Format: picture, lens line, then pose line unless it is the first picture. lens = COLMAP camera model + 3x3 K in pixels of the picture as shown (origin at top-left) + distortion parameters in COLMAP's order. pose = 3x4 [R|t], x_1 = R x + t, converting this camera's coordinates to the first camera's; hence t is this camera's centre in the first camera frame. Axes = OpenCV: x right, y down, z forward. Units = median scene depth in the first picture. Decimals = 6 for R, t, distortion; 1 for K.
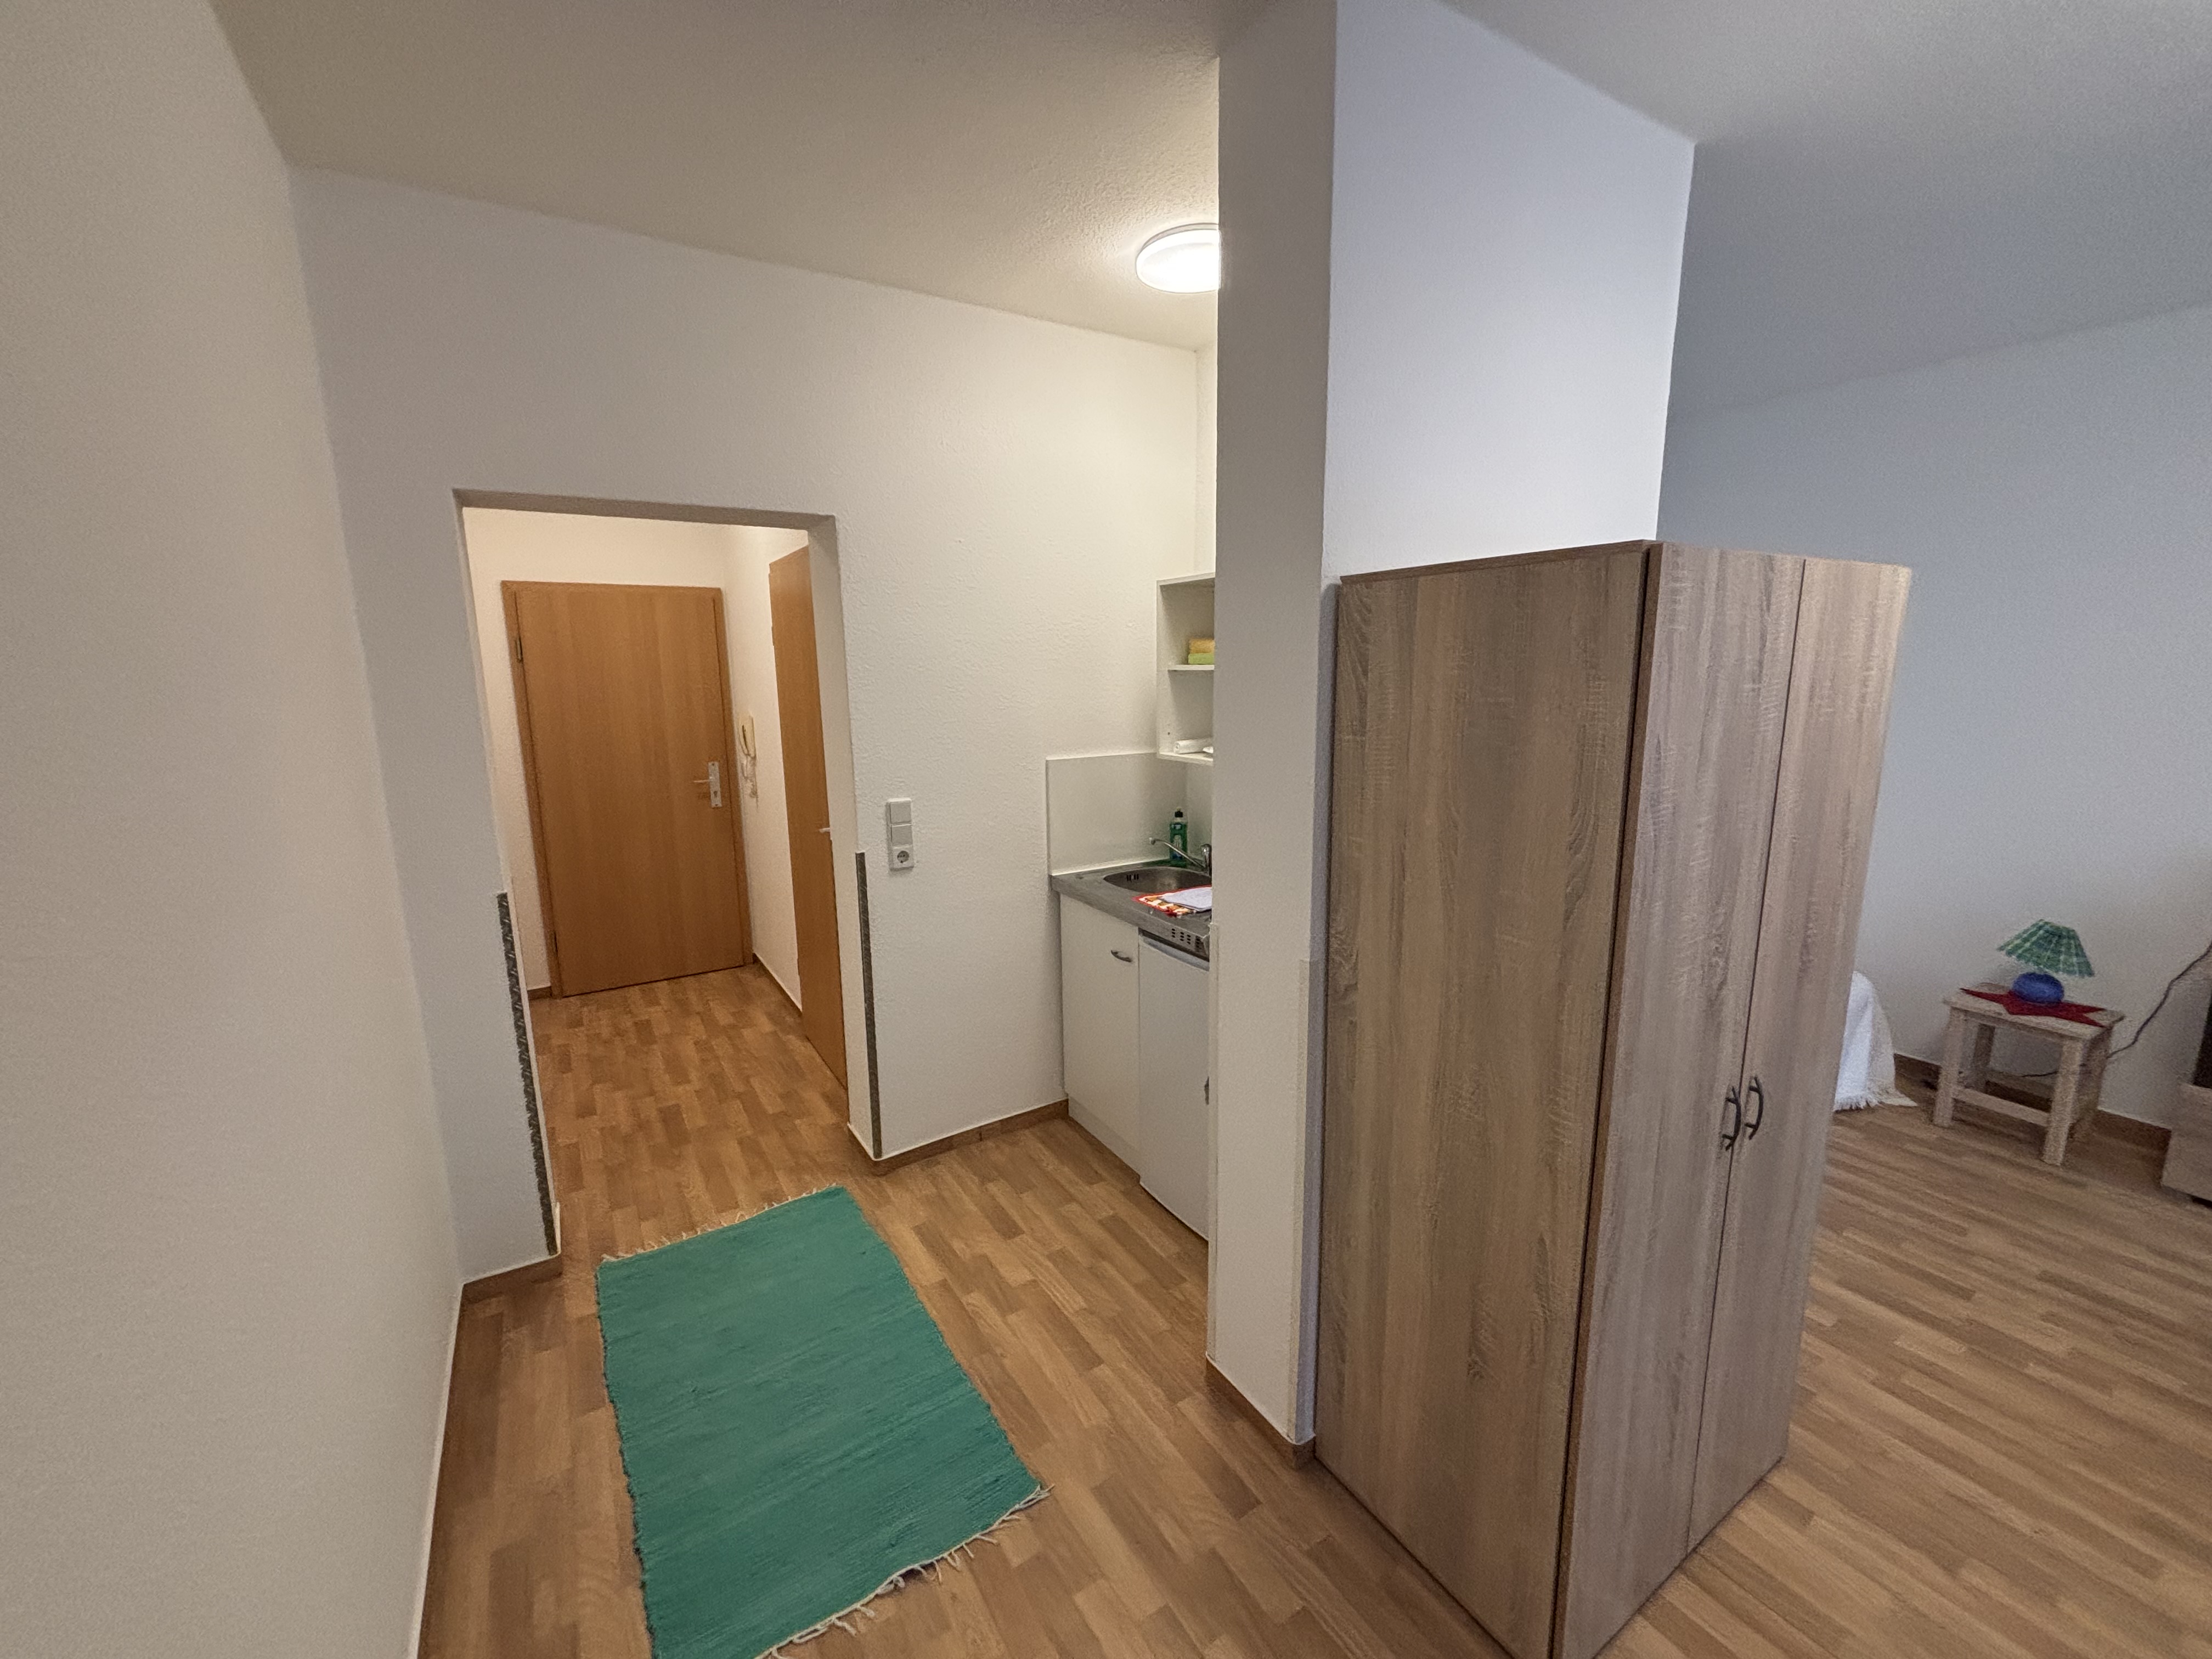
lens RADIAL K [[874.8, 0, 1103.1], [0, 874.8, 826.8], [0, 0, 1]] dist [0.001179, 0.000334]
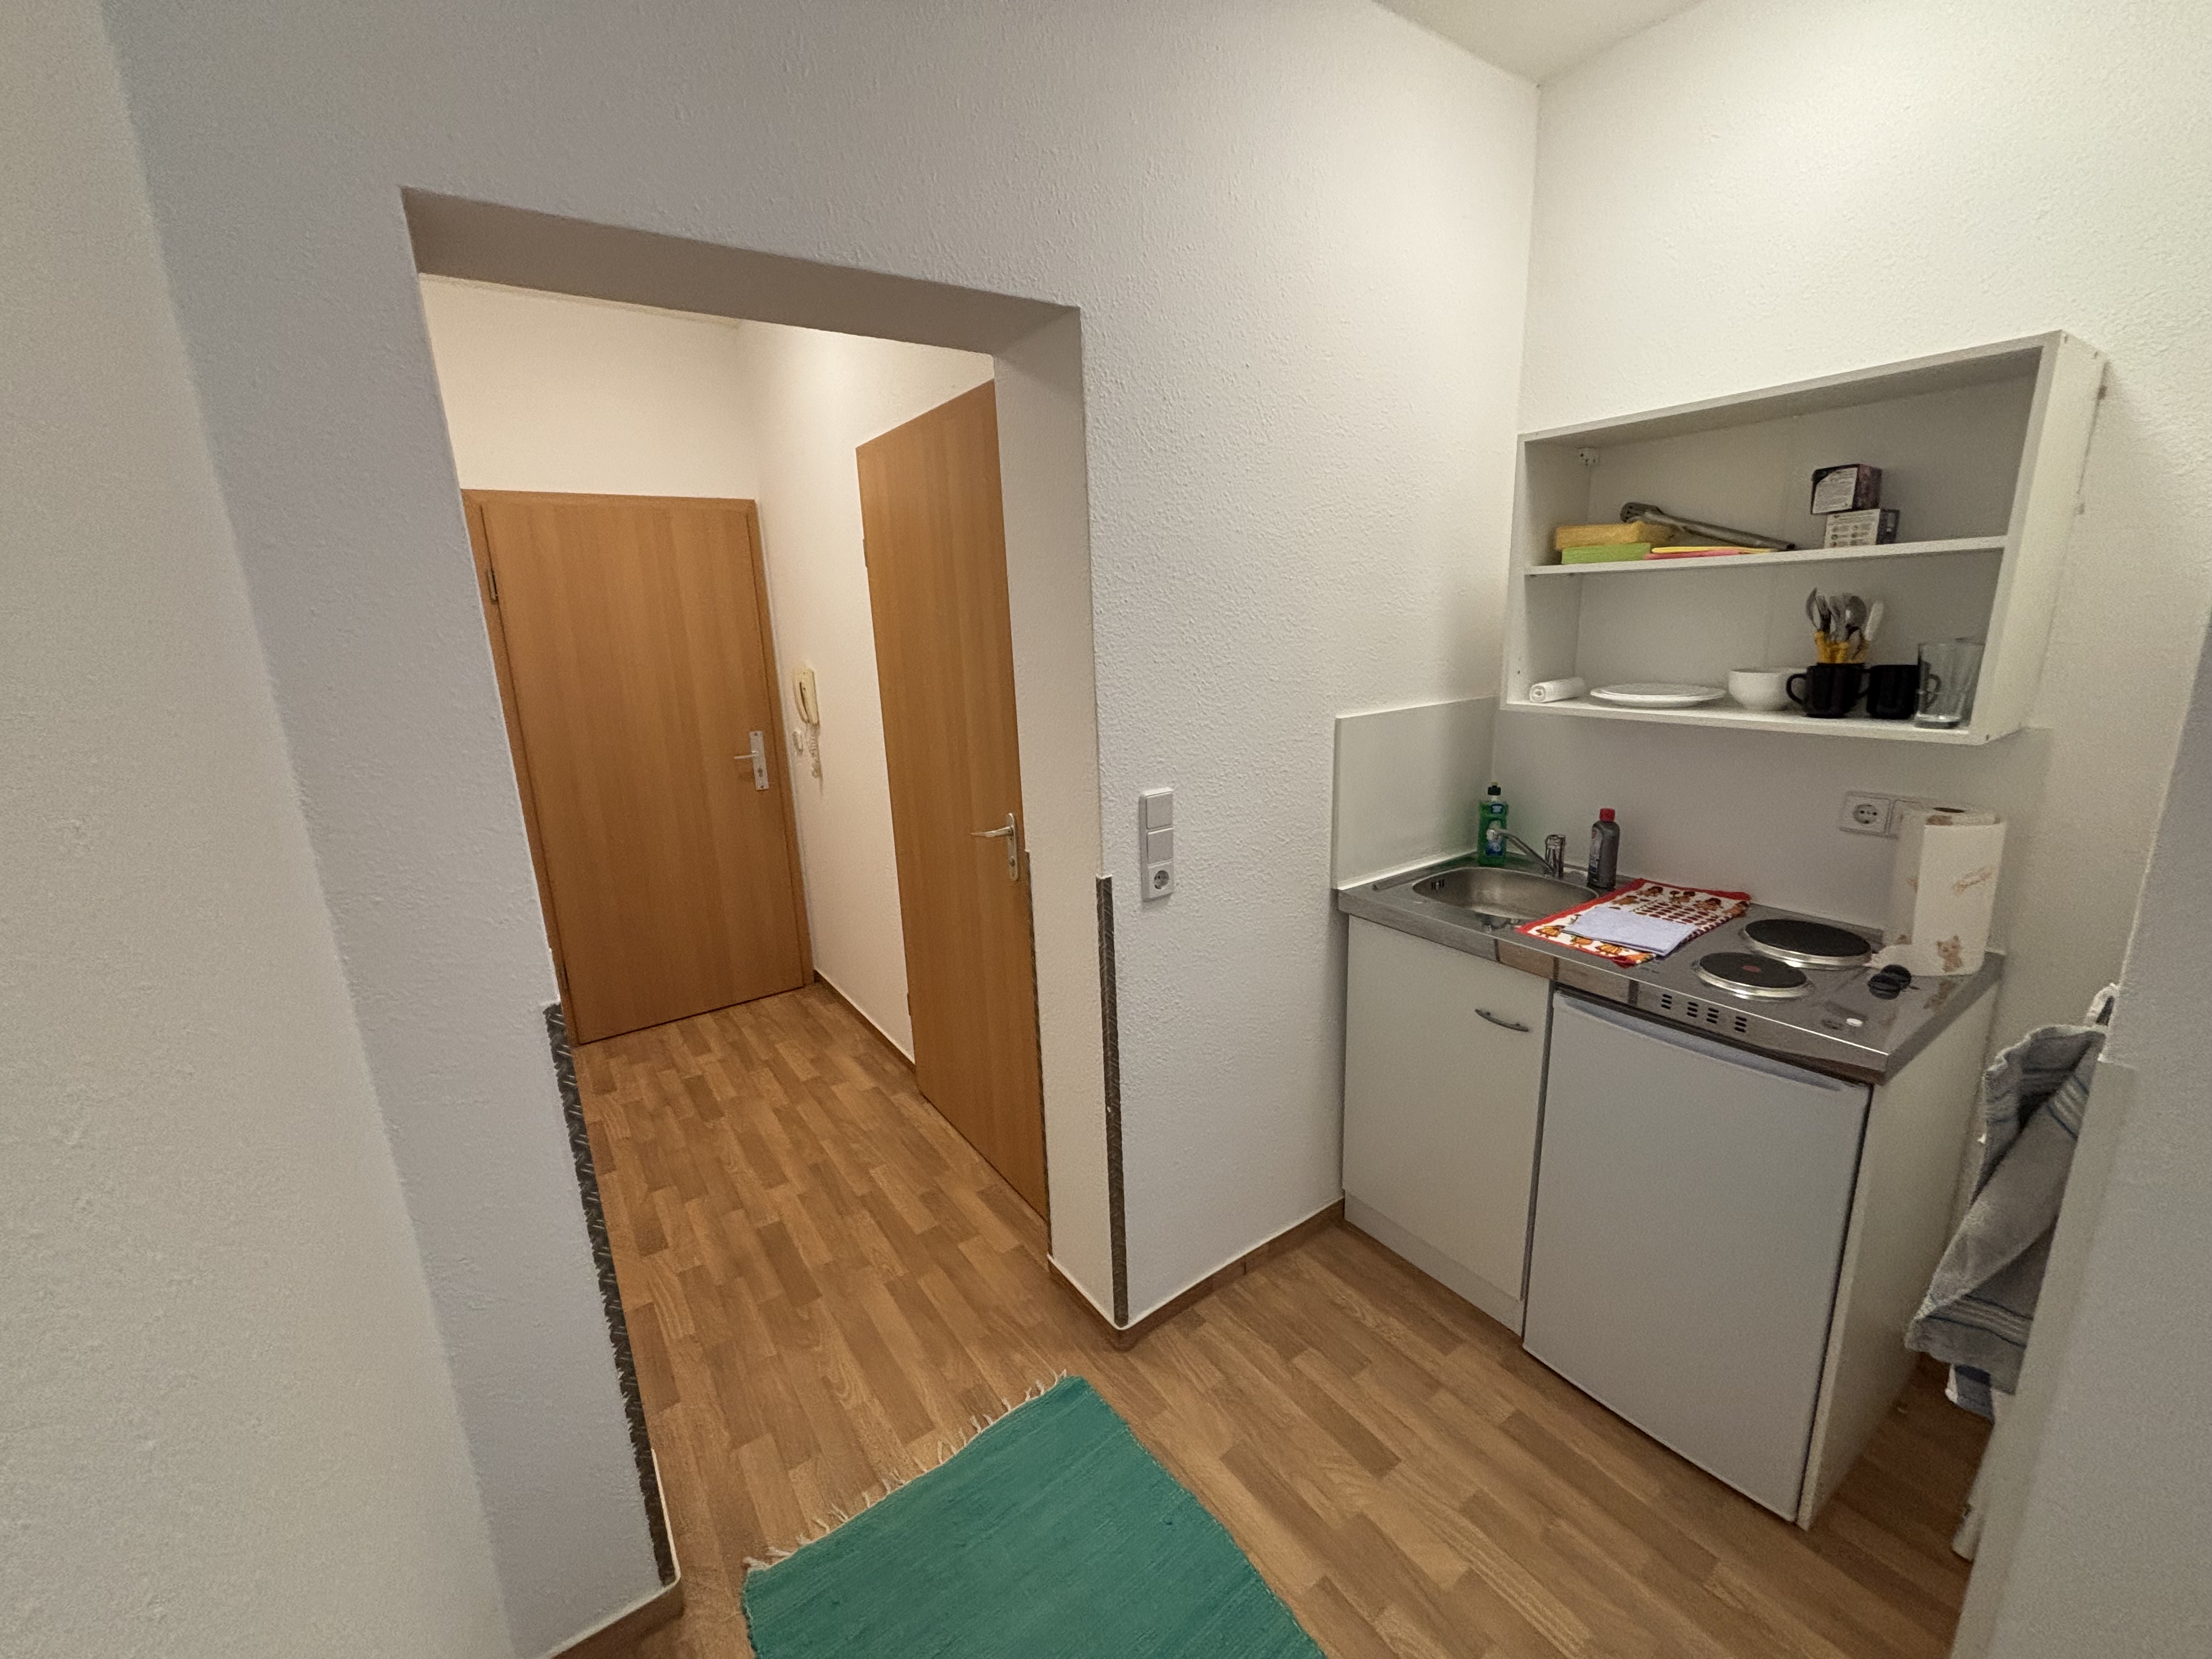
lens RADIAL K [[874.8, 0, 1103.1], [0, 874.8, 826.8], [0, 0, 1]] dist [0.001179, 0.000334]
pose [[0.998590, -0.036112, 0.038919, -0.264384], [0.033764, 0.997663, 0.059401, -0.039119], [-0.040973, -0.058003, 0.997475, 0.329381]]
